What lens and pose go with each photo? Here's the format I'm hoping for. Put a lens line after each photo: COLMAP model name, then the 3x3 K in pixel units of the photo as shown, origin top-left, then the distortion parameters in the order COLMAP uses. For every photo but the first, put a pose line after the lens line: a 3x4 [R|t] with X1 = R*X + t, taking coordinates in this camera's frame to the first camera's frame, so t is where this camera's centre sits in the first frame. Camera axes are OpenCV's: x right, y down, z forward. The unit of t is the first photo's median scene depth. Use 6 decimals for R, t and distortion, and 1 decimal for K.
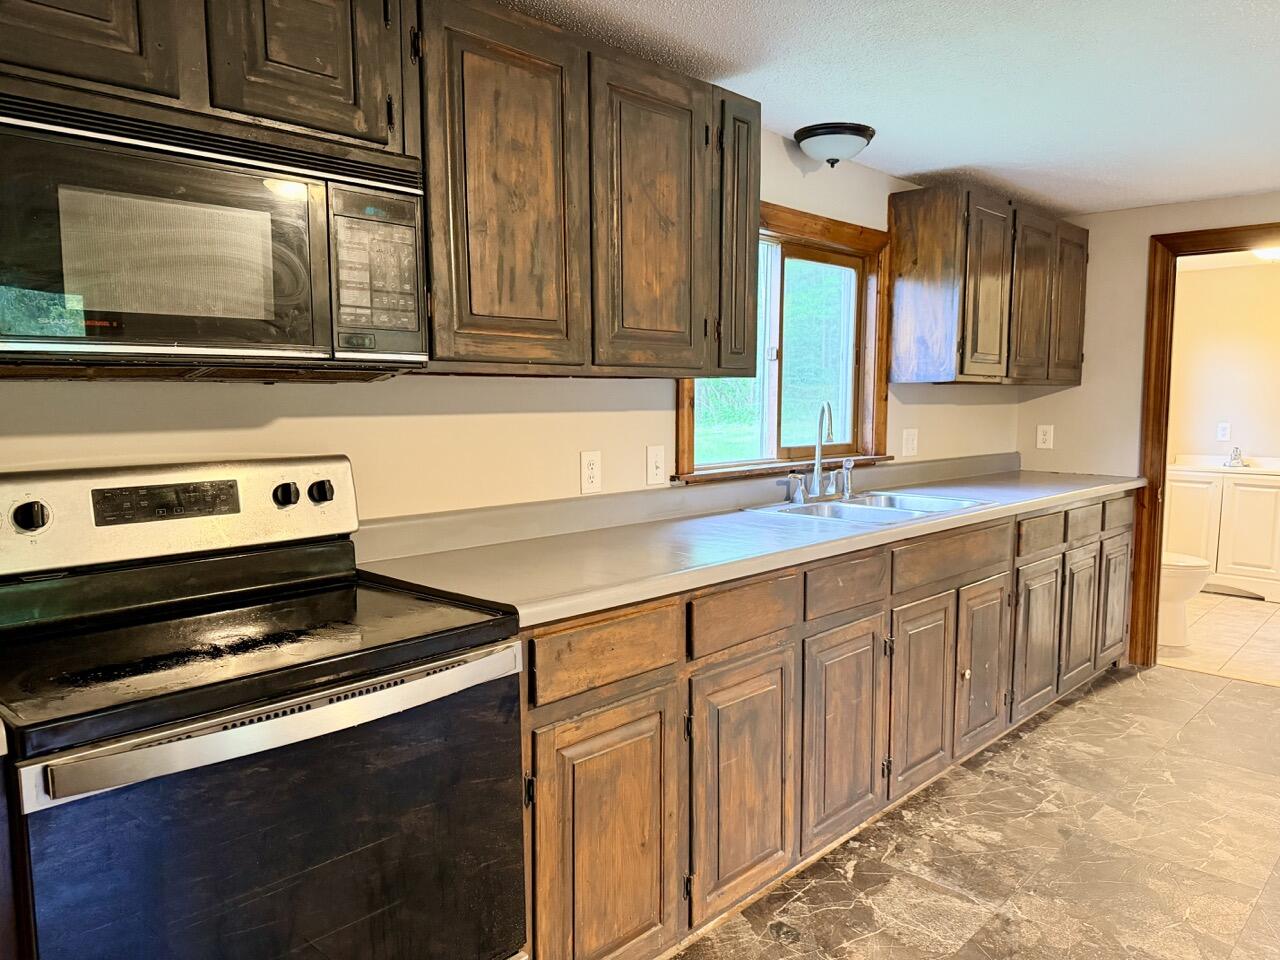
lens RADIAL K [[935.6, 0, 686.5], [0, 935.6, 484.6], [0, 0, 1]] dist [0.171708, -0.200128]
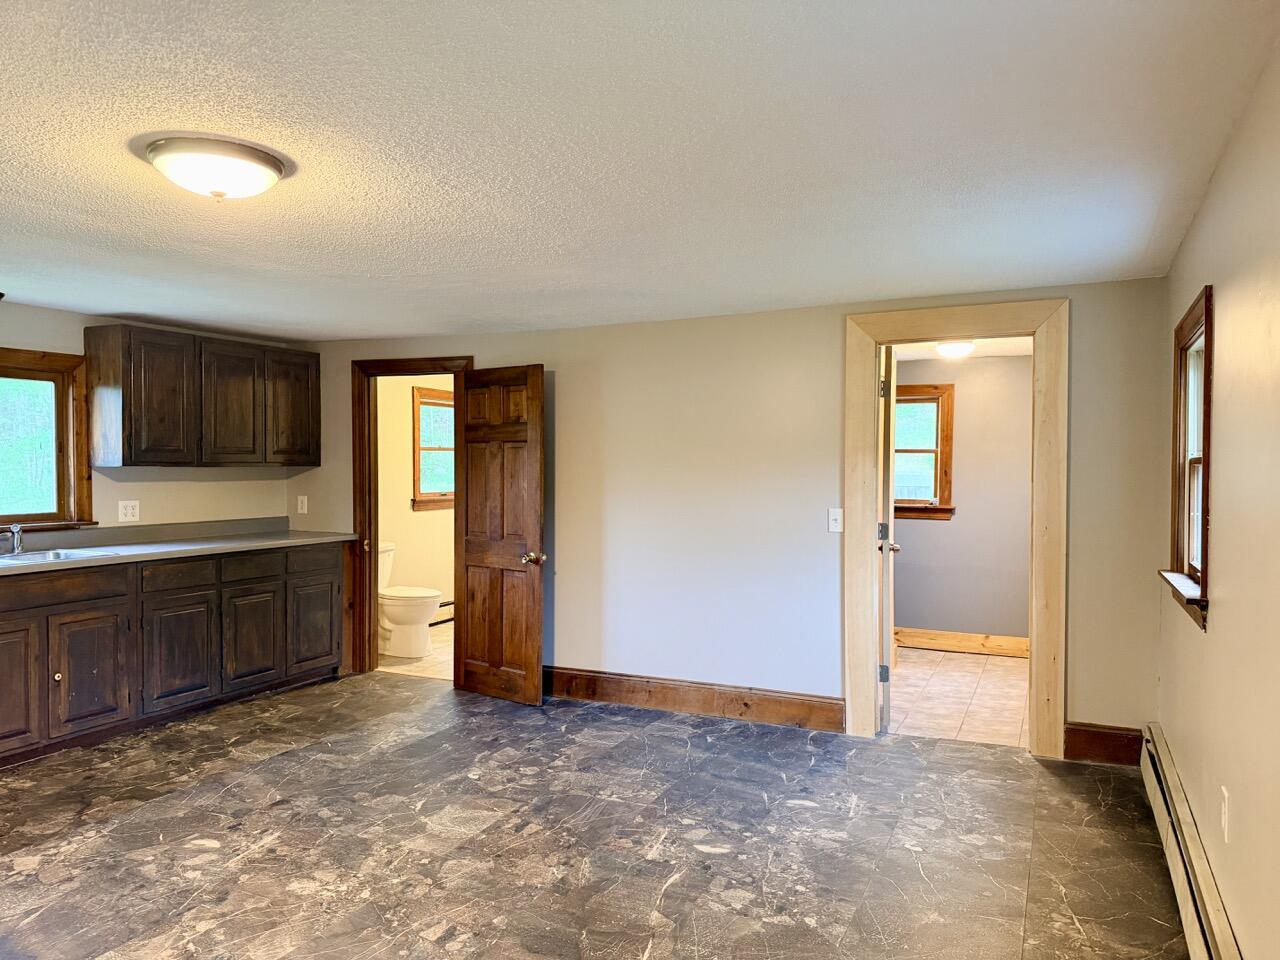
lens RADIAL K [[912.1, 0, 640.0], [0, 912.1, 480.0], [0, 0, 1]] dist [0.110059, -0.145948]
pose [[0.965746, -0.010838, 0.259263, 0.838281], [0.030346, 0.996989, -0.071361, 0.036534], [-0.257709, 0.076784, 0.963167, -0.608506]]
